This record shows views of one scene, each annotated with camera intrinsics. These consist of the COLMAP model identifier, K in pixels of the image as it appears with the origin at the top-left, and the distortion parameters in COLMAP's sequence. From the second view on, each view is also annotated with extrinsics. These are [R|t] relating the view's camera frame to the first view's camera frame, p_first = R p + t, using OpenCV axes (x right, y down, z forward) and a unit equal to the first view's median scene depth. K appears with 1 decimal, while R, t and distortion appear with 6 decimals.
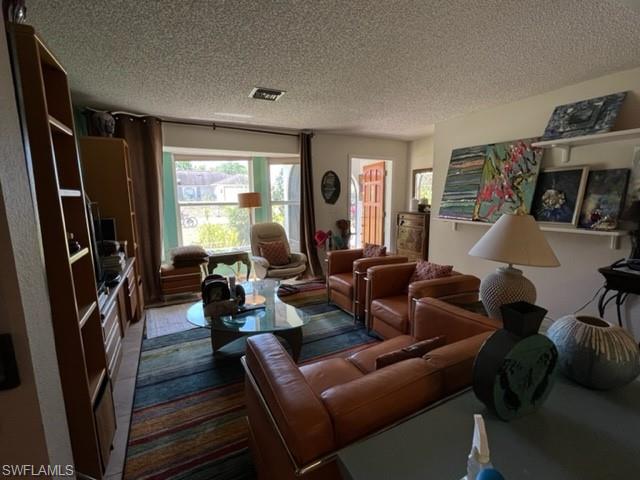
lens RADIAL K [[292.0, 0, 318.4], [0, 292.0, 245.6], [0, 0, 1]] dist [-0.005216, -0.000213]
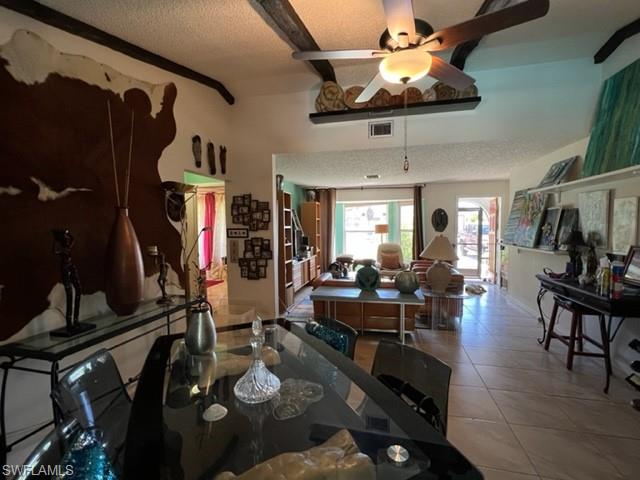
lens RADIAL K [[292.0, 0, 317.7], [0, 292.0, 241.3], [0, 0, 1]] dist [-0.005216, -0.000213]
pose [[0.769603, 0.031455, -0.637747, 0.615638], [-0.100196, 0.992362, -0.071967, 0.076463], [0.630612, 0.119286, 0.766876, -0.537018]]
